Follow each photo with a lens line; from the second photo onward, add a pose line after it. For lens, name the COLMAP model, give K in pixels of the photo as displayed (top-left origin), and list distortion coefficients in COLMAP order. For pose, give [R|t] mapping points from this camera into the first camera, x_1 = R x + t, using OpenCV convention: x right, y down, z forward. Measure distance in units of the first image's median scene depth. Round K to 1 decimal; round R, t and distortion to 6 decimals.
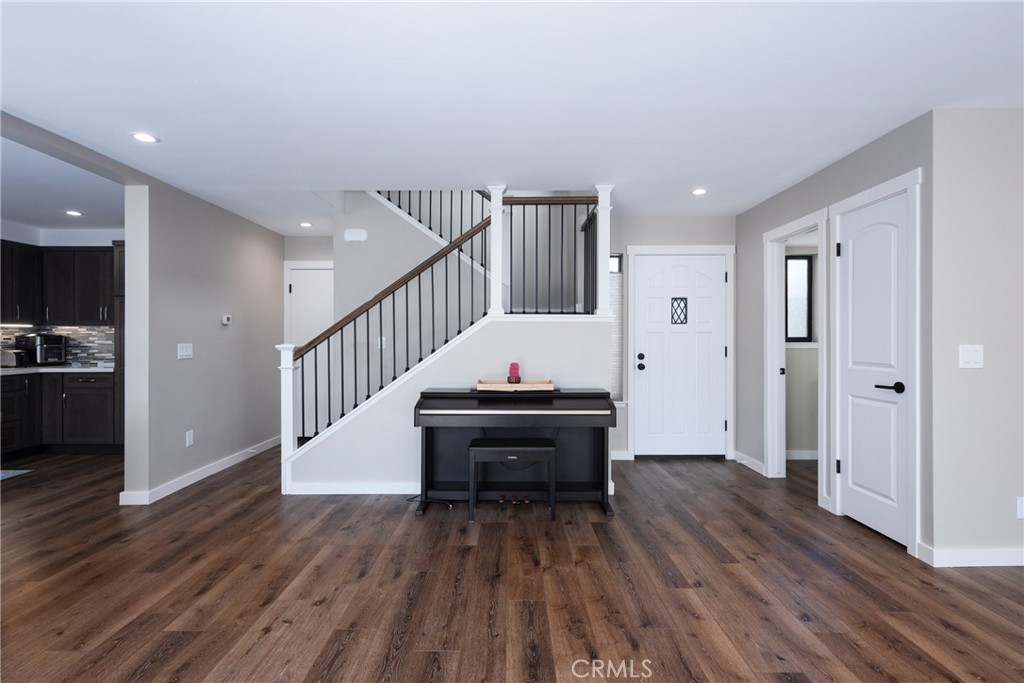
lens RADIAL K [[471.9, 0, 511.0], [0, 471.9, 342.0], [0, 0, 1]] dist [0.007729, -0.001205]
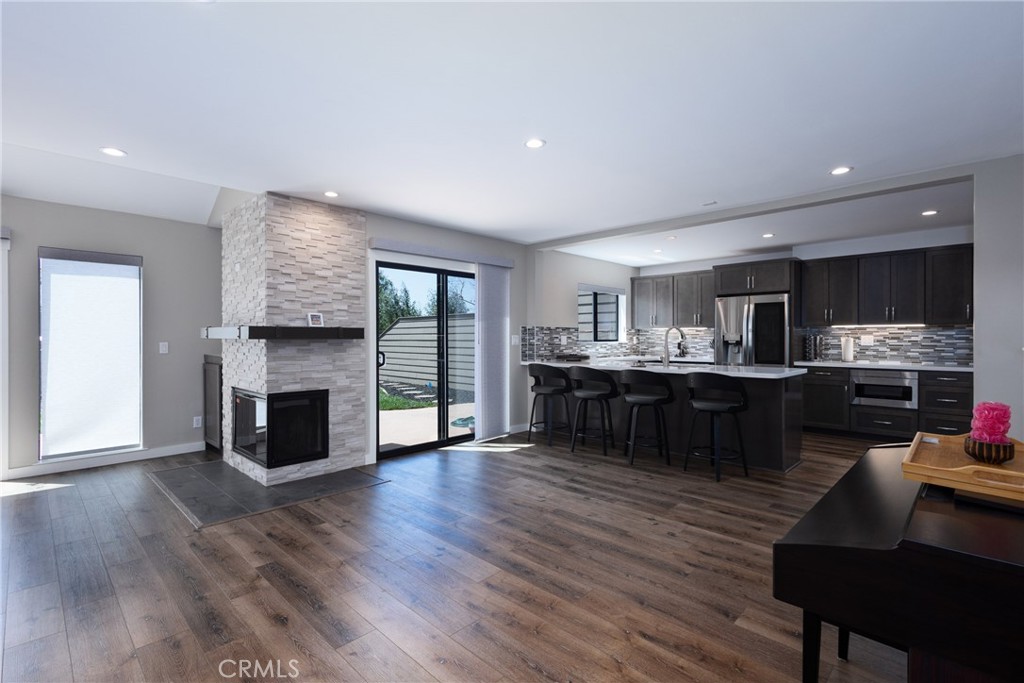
lens RADIAL K [[471.9, 0, 511.8], [0, 471.9, 338.5], [0, 0, 1]] dist [0.007729, -0.001205]
pose [[-0.697282, 0.003238, -0.716789, 0.682474], [-0.004618, 0.999949, 0.009009, -0.012729], [0.716782, 0.009592, -0.697232, 1.254091]]
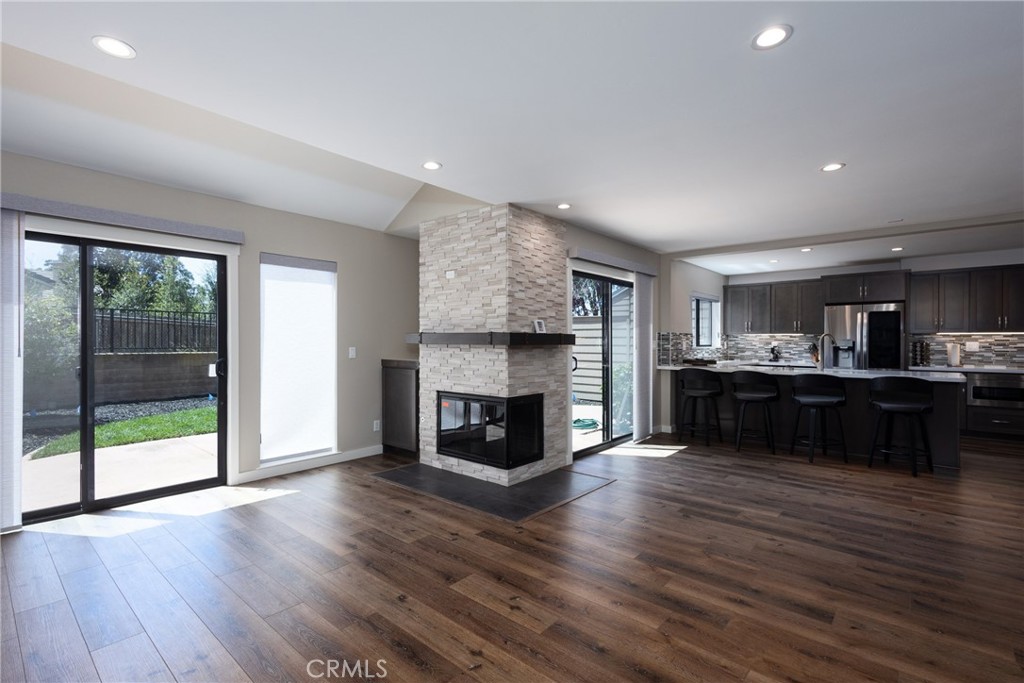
lens RADIAL K [[471.9, 0, 509.9], [0, 471.9, 343.2], [0, 0, 1]] dist [0.007729, -0.001205]
pose [[-0.653280, 0.003342, -0.757109, 1.275883], [-0.008233, 0.999900, 0.011518, -0.017542], [0.757072, 0.013758, -0.653187, 0.716510]]
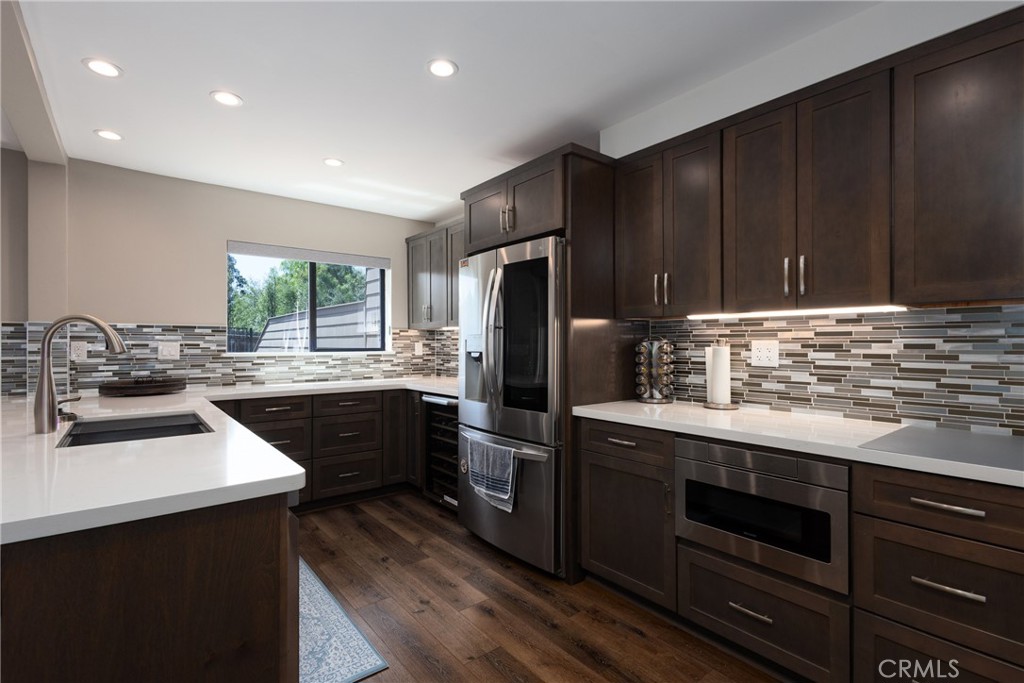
lens RADIAL K [[471.9, 0, 518.7], [0, 471.9, 344.1], [0, 0, 1]] dist [0.007729, -0.001205]
pose [[-0.779800, 0.006177, -0.625998, -1.132975], [-0.001207, 0.999935, 0.011370, -0.016031], [0.626028, 0.009622, -0.779741, 1.282509]]
